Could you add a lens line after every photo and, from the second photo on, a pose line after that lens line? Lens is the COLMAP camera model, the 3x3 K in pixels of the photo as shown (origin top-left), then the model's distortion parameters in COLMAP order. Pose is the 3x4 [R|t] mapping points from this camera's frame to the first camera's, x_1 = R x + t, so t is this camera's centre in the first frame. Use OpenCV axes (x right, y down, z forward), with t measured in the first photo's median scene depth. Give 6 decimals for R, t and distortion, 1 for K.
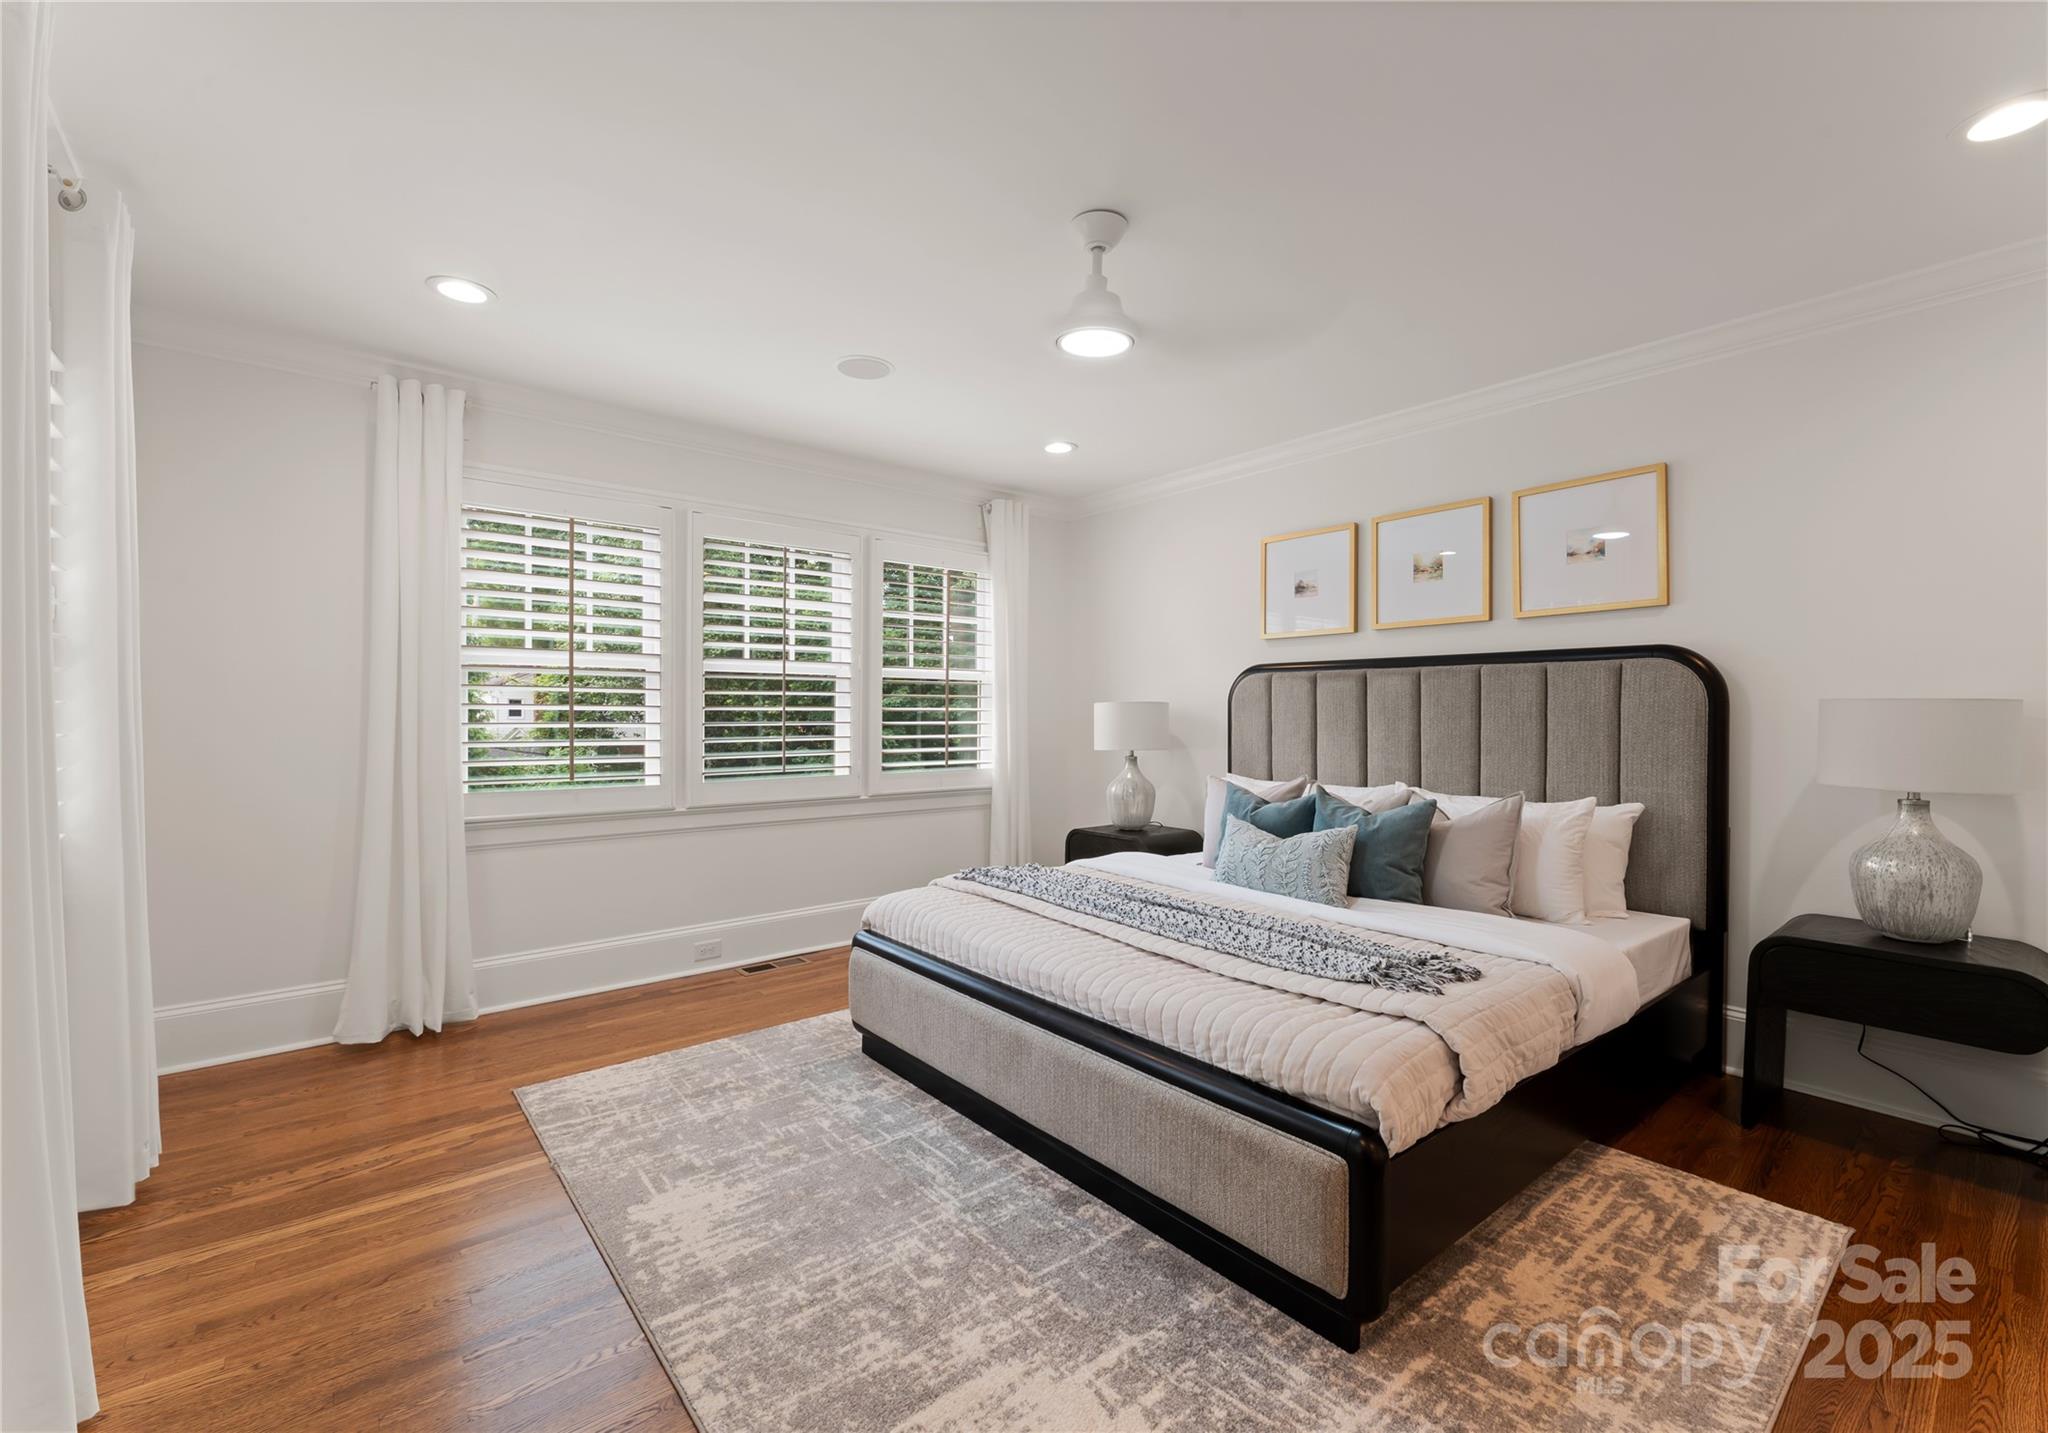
lens RADIAL K [[844.3, 0, 1201.6], [0, 844.3, 717.3], [0, 0, 1]] dist [0.001610, -0.001884]
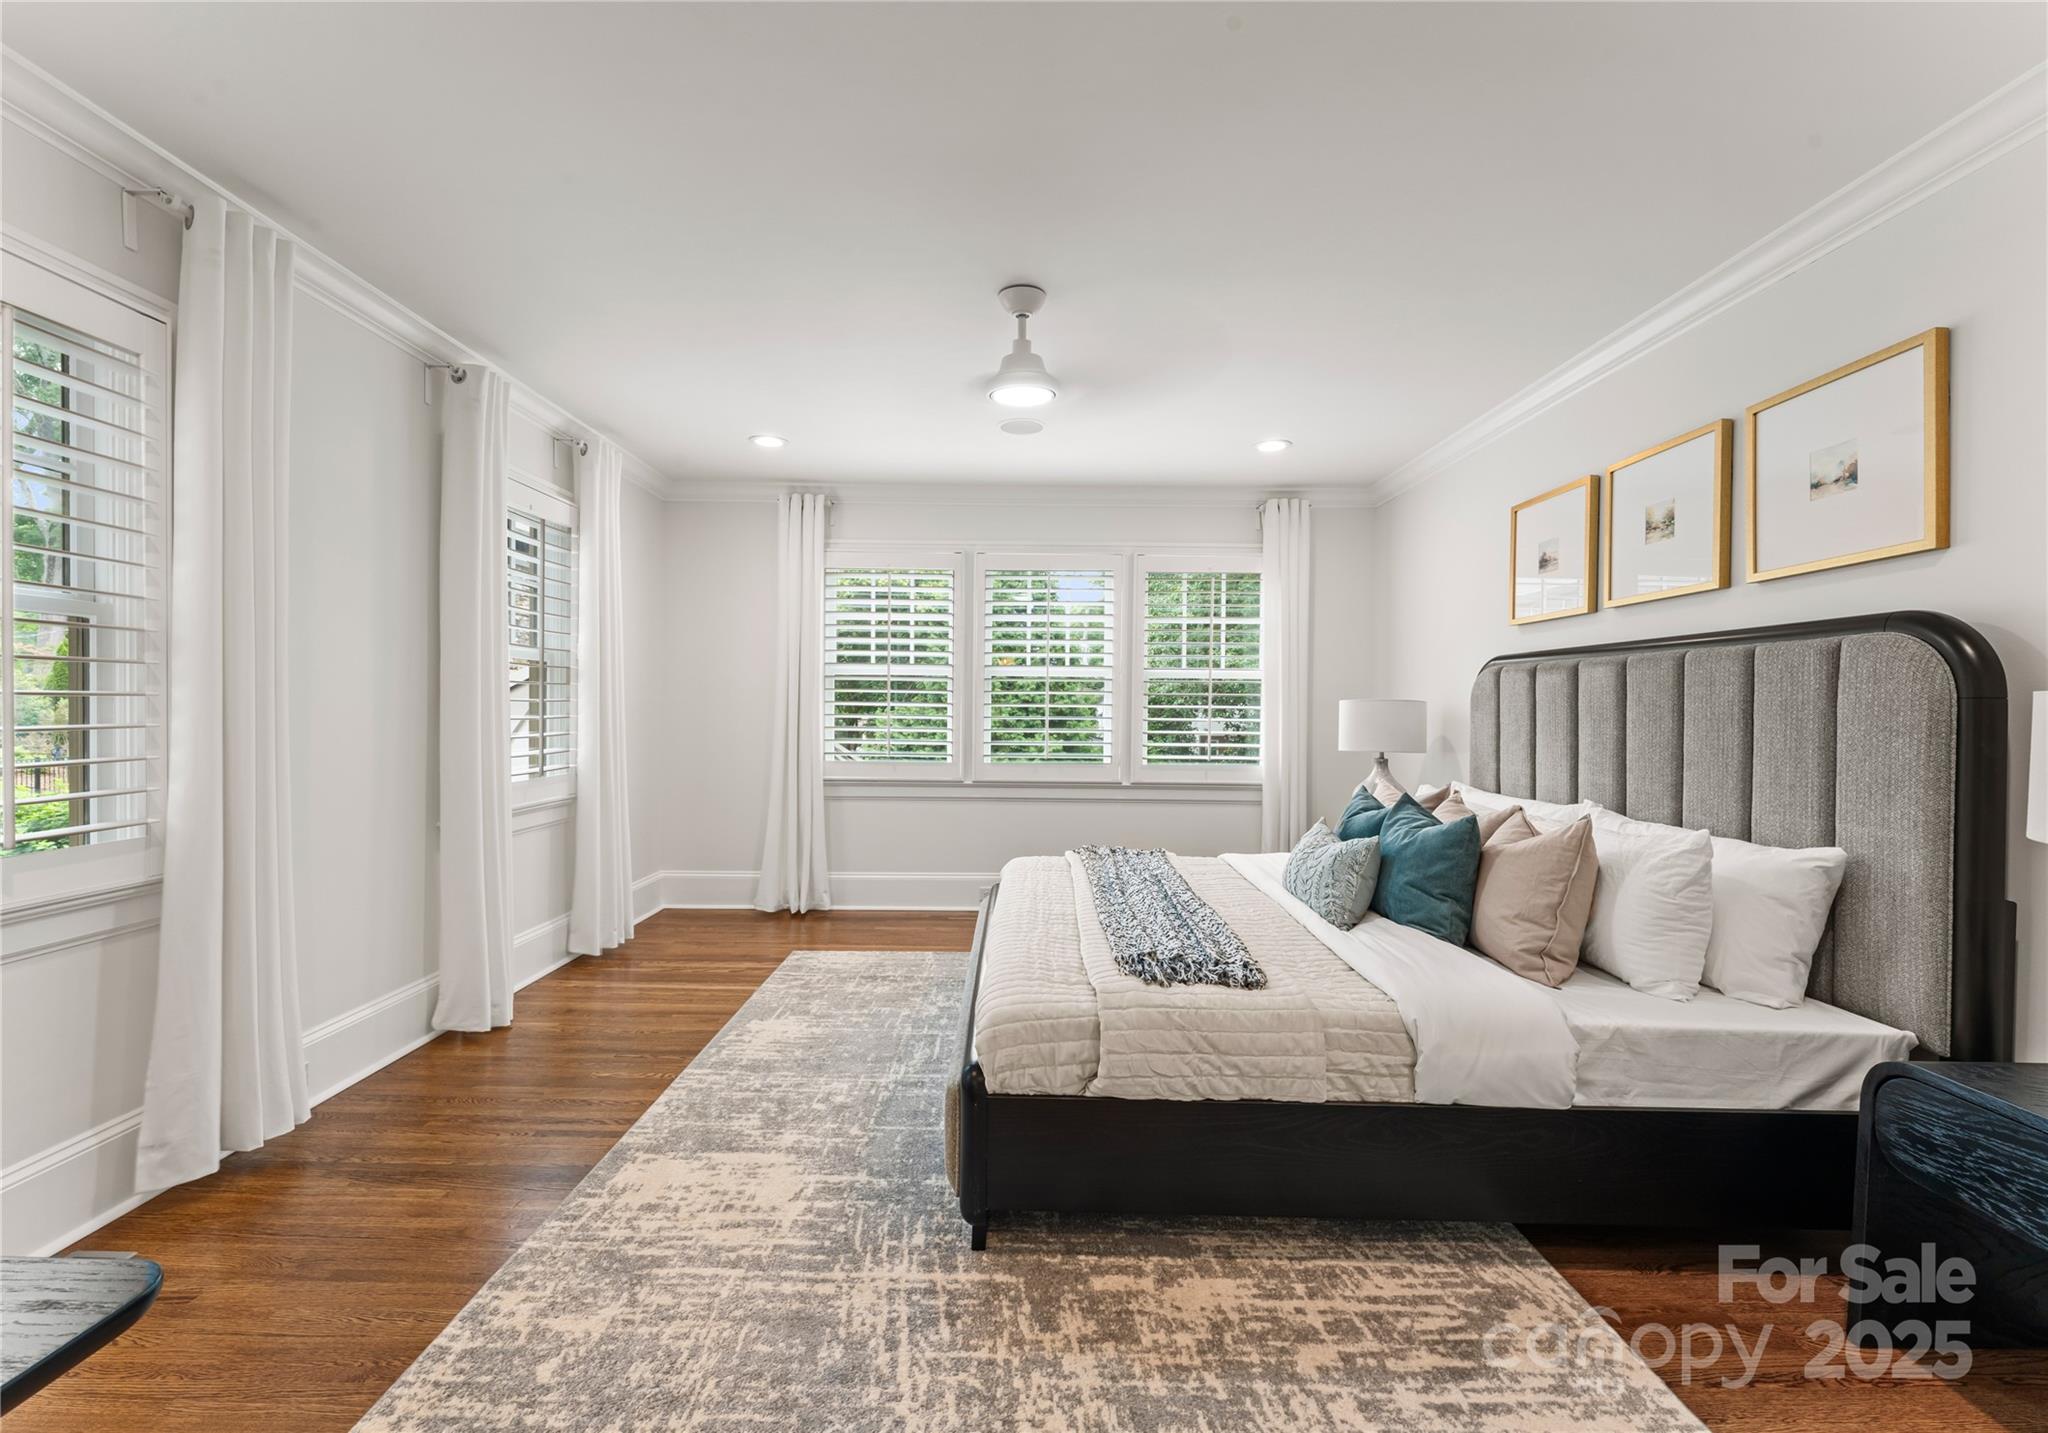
lens RADIAL K [[844.3, 0, 1010.3], [0, 844.3, 718.8], [0, 0, 1]] dist [0.001610, -0.001884]
pose [[0.771684, 0.012808, -0.635877, 0.411849], [-0.011506, 0.999915, 0.006177, 0.001711], [0.635902, 0.002550, 0.771766, 0.052240]]
